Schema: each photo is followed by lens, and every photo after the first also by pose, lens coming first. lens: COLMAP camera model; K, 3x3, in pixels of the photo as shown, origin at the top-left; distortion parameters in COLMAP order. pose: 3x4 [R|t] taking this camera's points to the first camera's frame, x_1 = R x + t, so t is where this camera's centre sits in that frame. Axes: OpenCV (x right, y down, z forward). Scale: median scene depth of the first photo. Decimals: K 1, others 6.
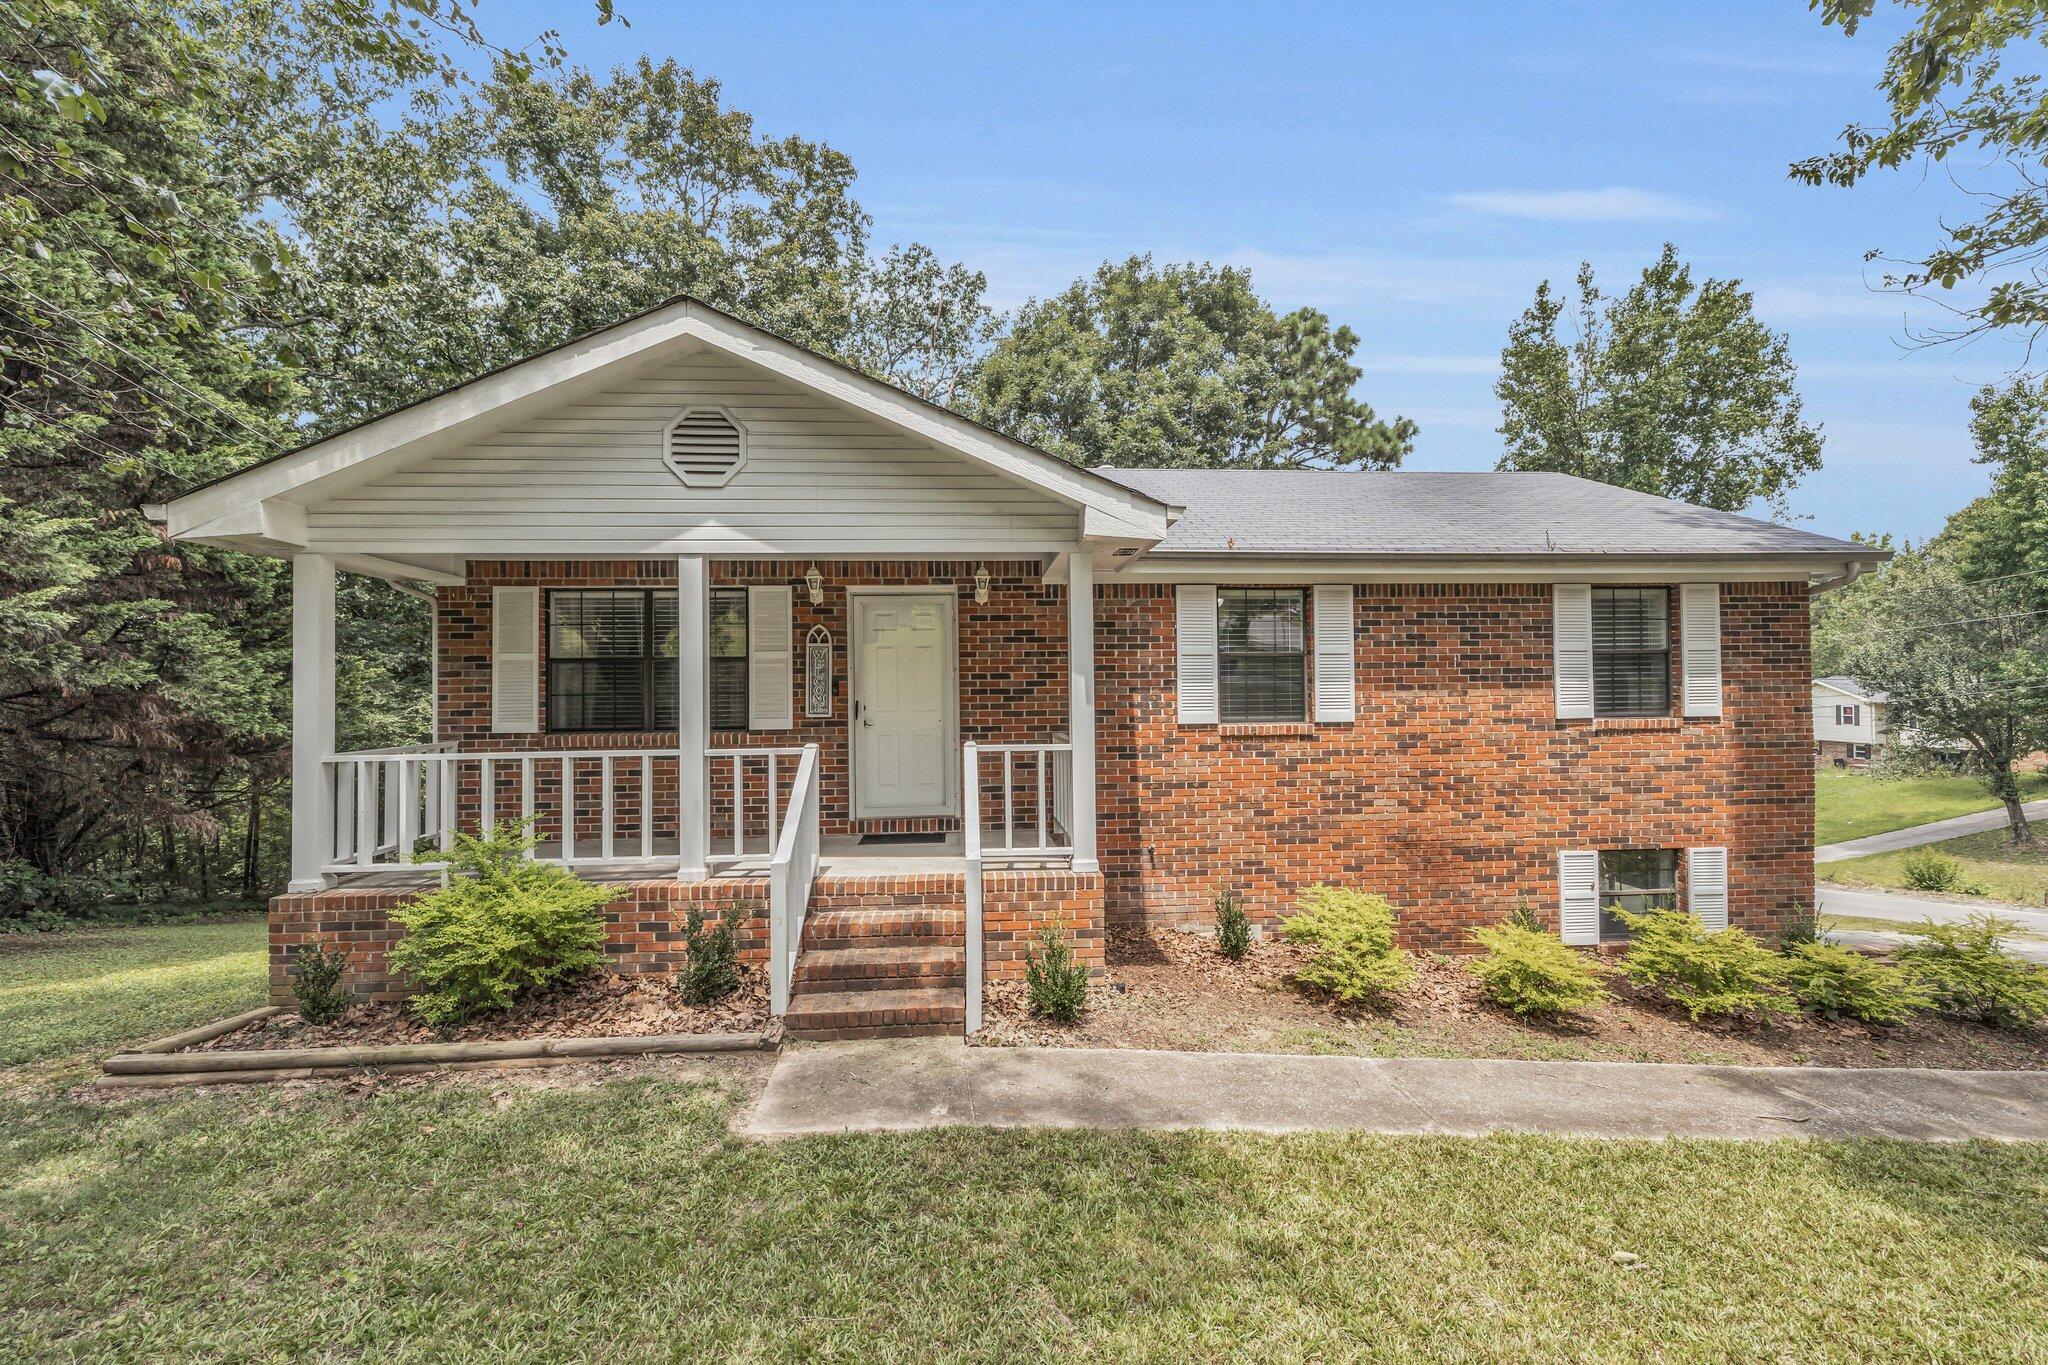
lens RADIAL K [[862.1, 0, 1032.1], [0, 862.1, 682.3], [0, 0, 1]] dist [0.000160, 0.000332]
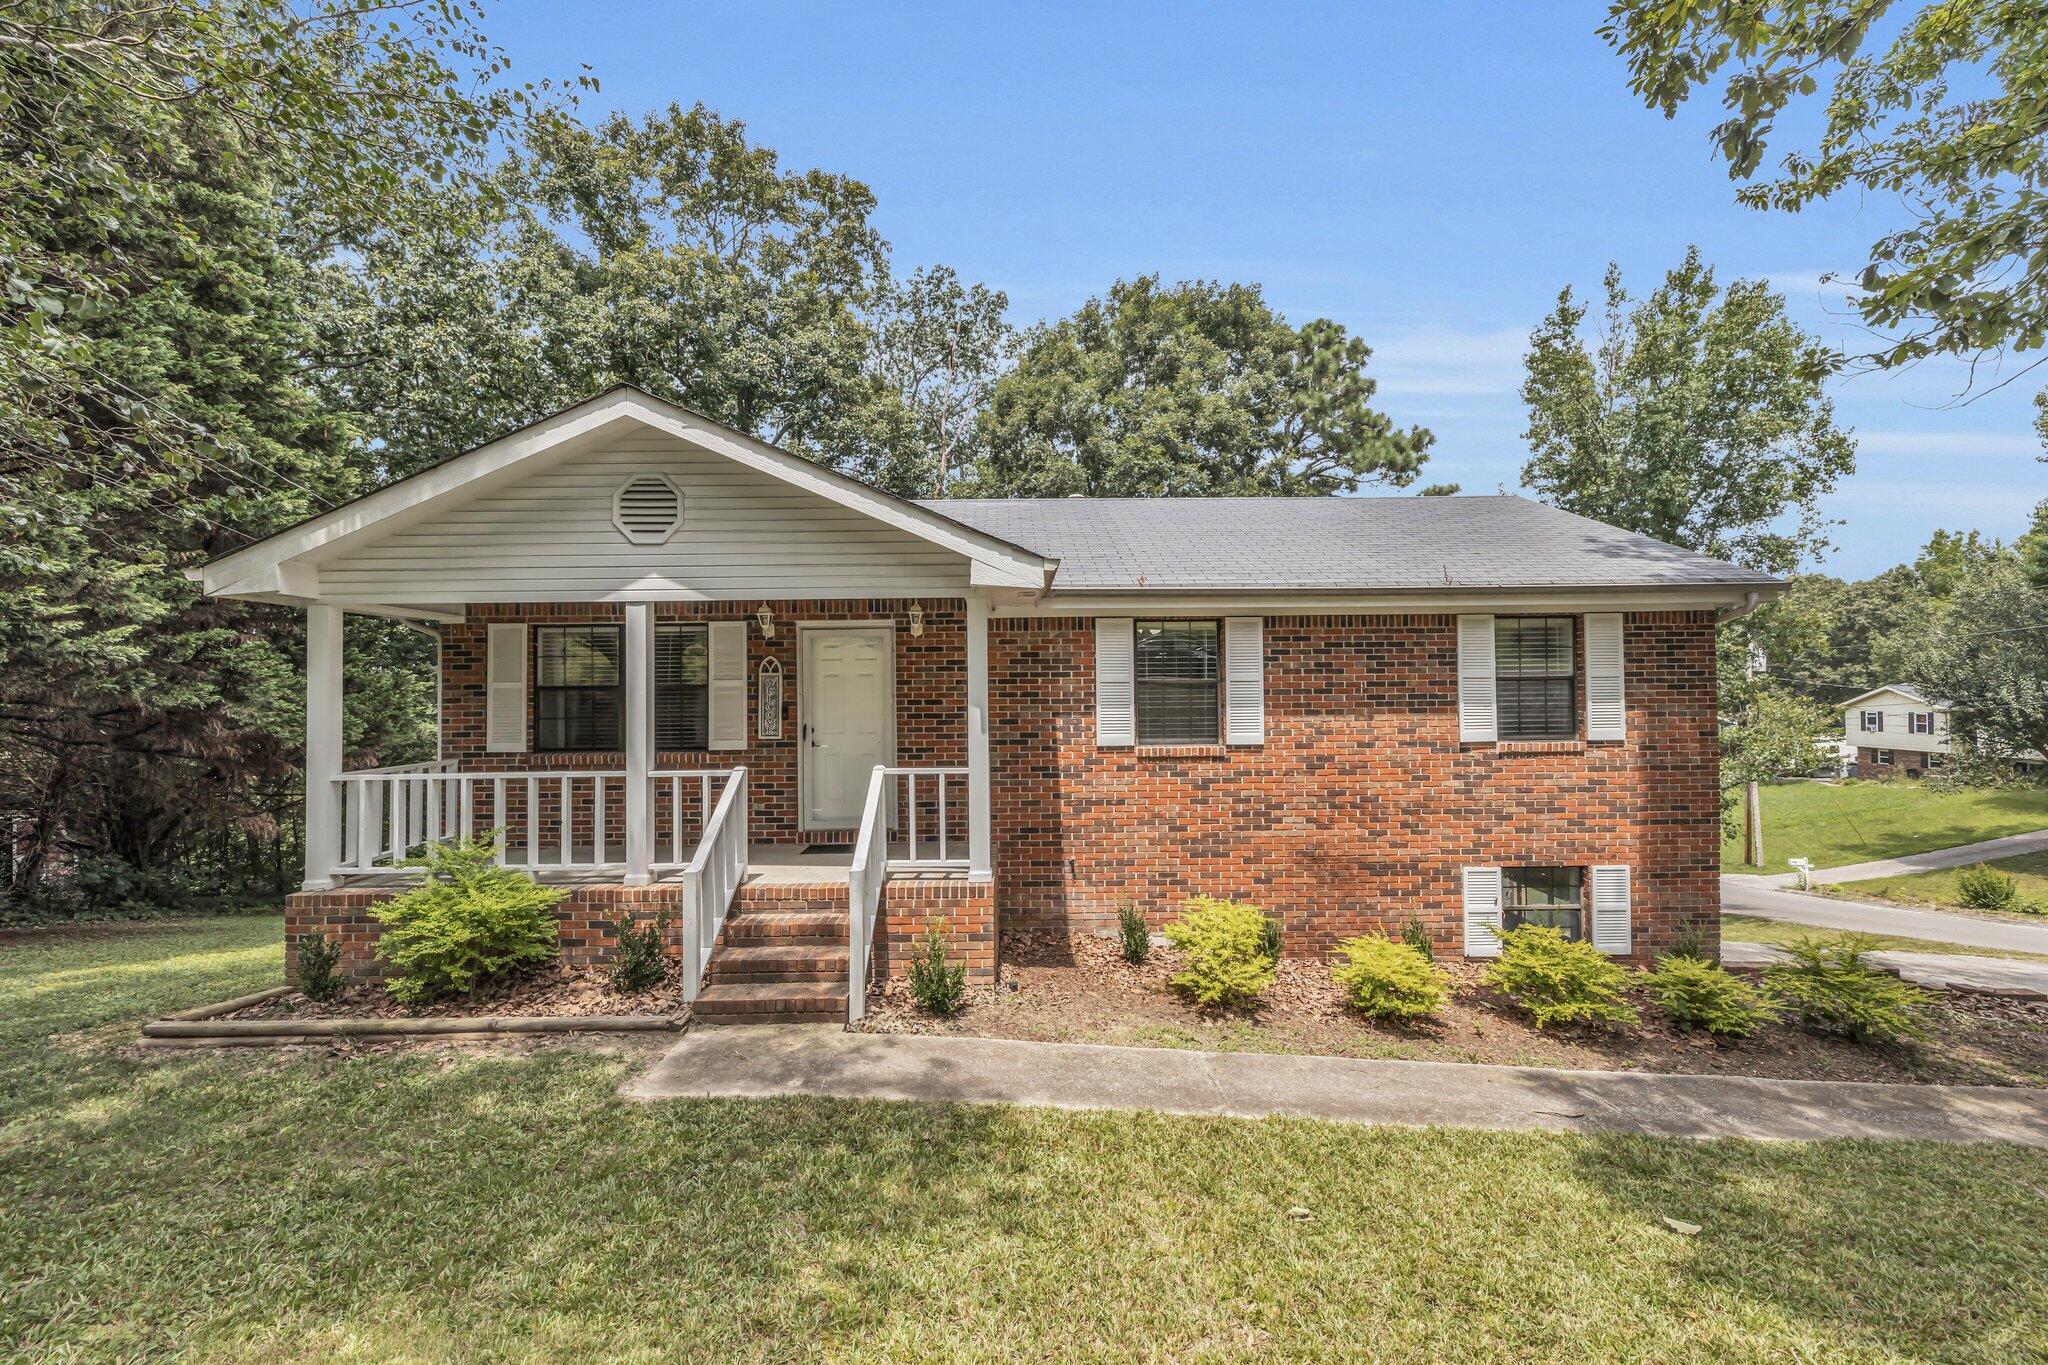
lens RADIAL K [[862.1, 0, 1029.1], [0, 862.1, 684.4], [0, 0, 1]] dist [0.000160, 0.000332]
pose [[0.998143, -0.000098, -0.060912, 0.145552], [0.000019, 0.999999, -0.001300, -0.026996], [0.060912, 0.001296, 0.998142, -0.086721]]
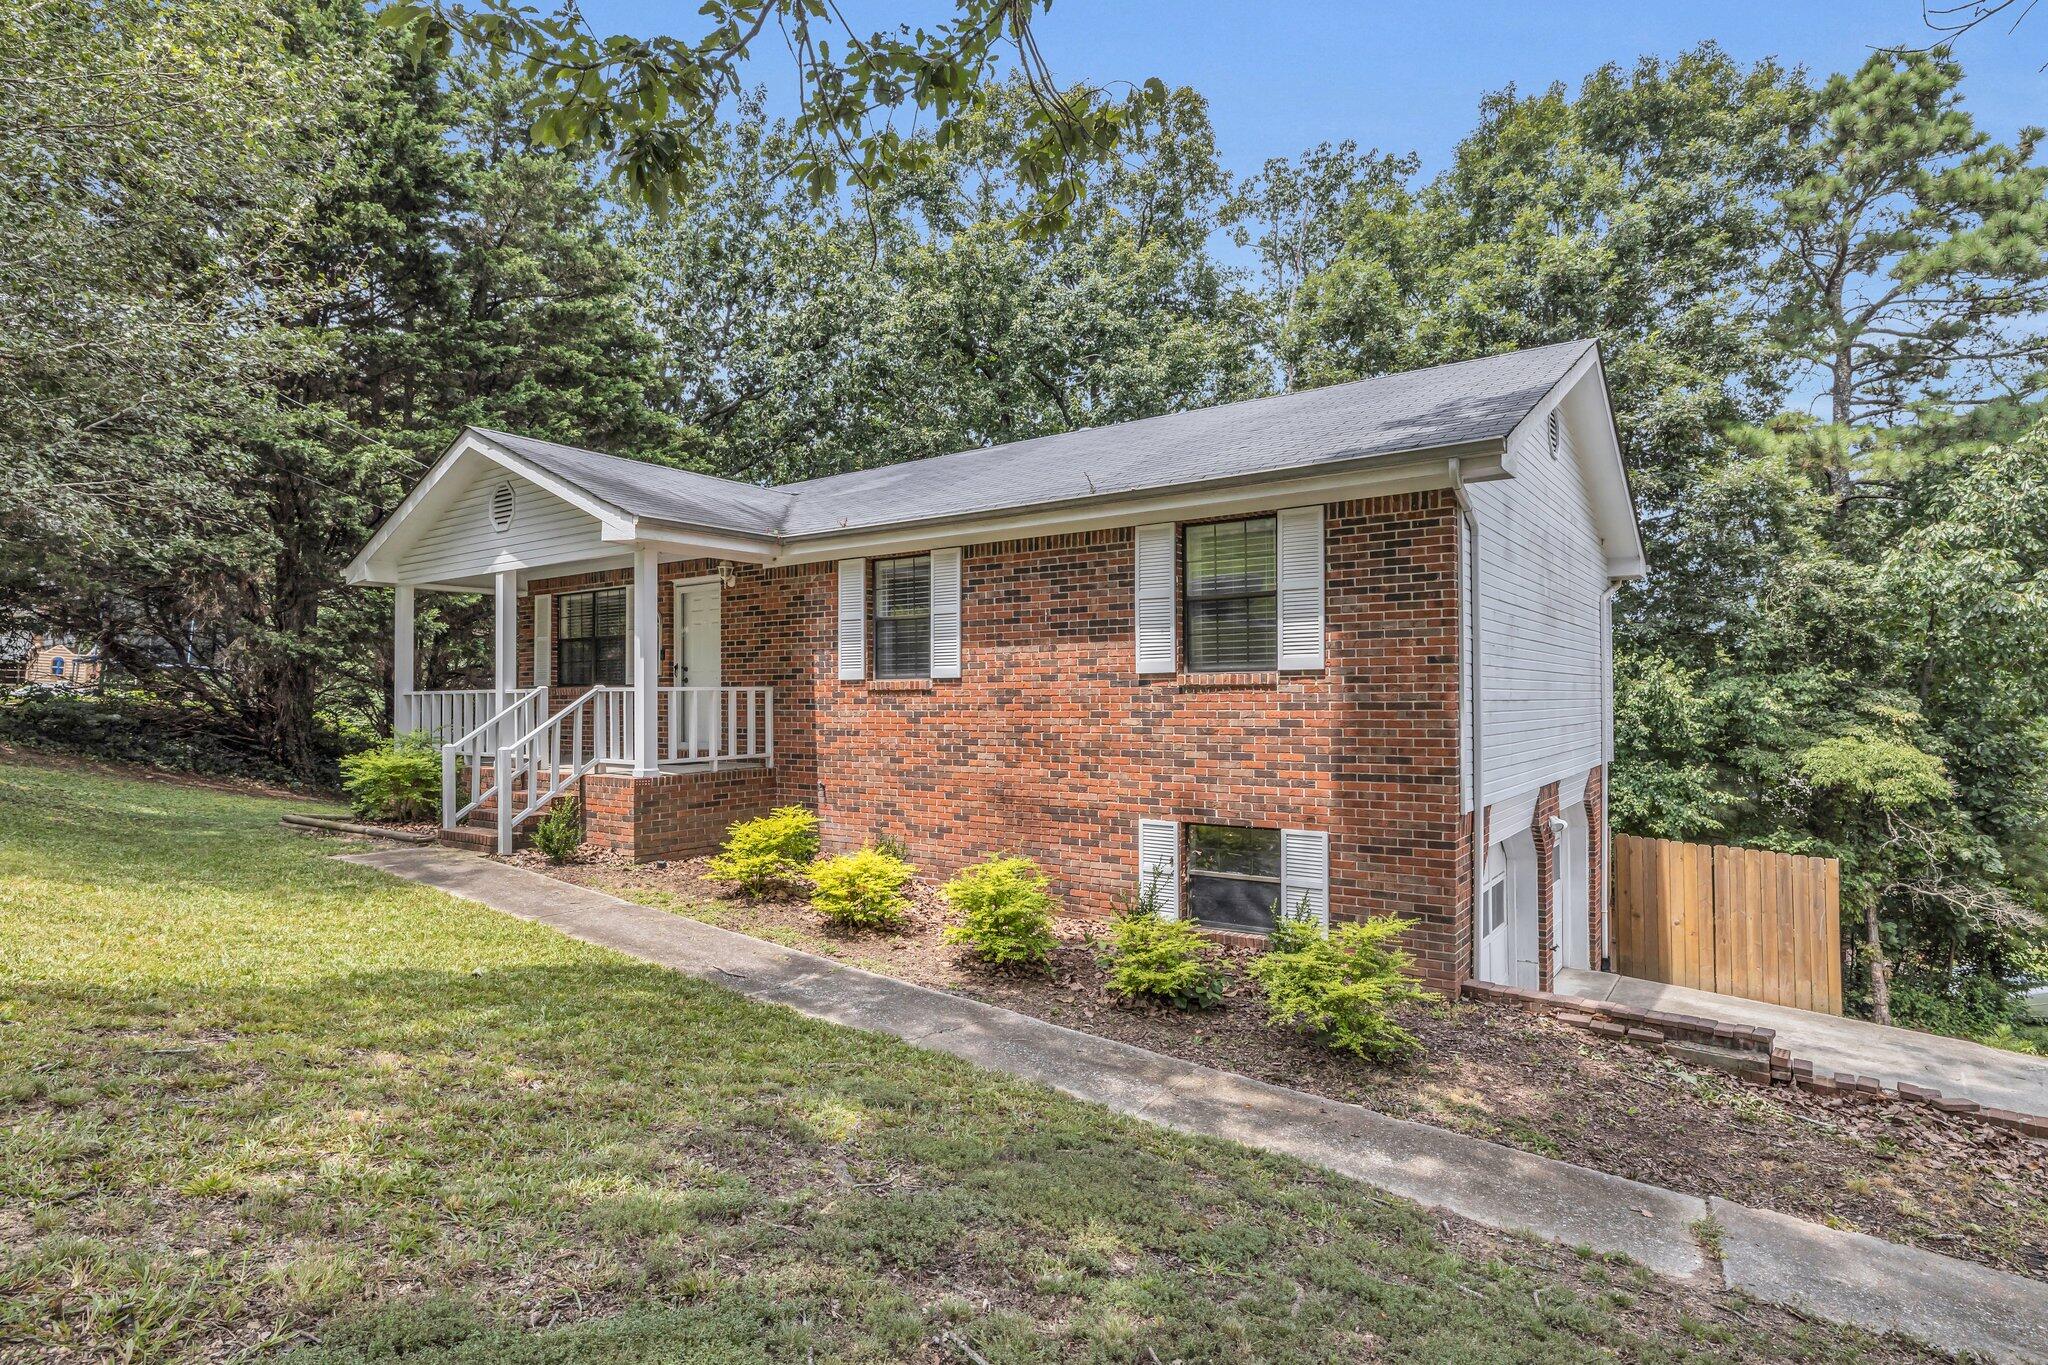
lens RADIAL K [[1072.7, 0, 1010.4], [0, 1072.7, 684.1], [0, 0, 1]] dist [-0.001971, 0.000238]
pose [[0.758960, -0.002349, -0.651133, 1.249045], [0.004627, 0.999988, 0.001786, 0.050788], [0.651121, -0.004369, 0.758961, 0.050007]]
